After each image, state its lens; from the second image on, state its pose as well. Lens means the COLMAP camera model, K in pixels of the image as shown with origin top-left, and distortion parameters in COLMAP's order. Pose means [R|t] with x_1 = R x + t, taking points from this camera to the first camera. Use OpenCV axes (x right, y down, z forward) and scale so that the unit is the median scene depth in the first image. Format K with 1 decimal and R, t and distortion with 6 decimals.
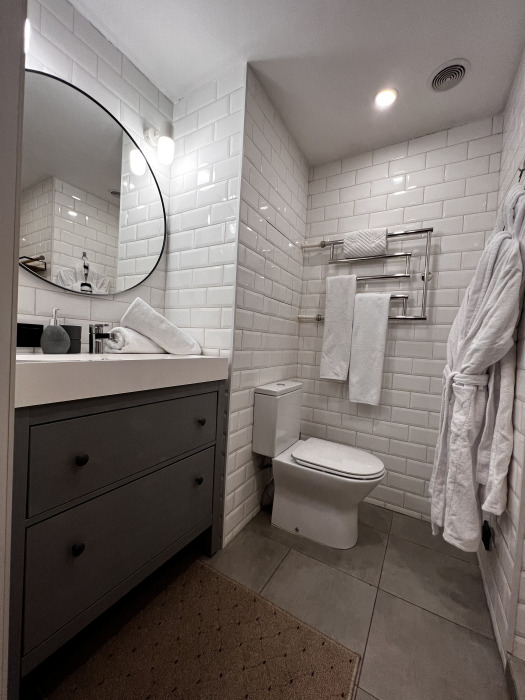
lens RADIAL K [[282.5, 0, 260.8], [0, 282.5, 350.1], [0, 0, 1]] dist [-0.004004, 0.001166]
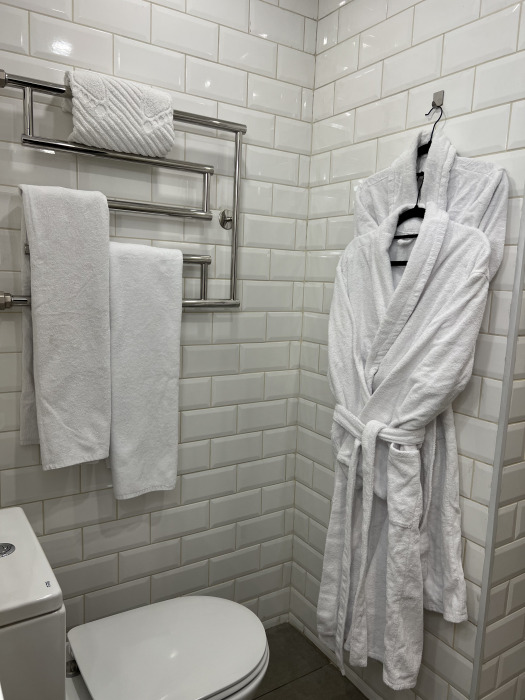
lens RADIAL K [[531.3, 0, 260.7], [0, 531.3, 353.1], [0, 0, 1]] dist [0.042720, -0.048453]
pose [[0.459866, -0.163870, 0.872737, -0.271856], [0.015685, 0.984170, 0.176529, -0.189131], [-0.887850, -0.067491, 0.455157, 0.482376]]
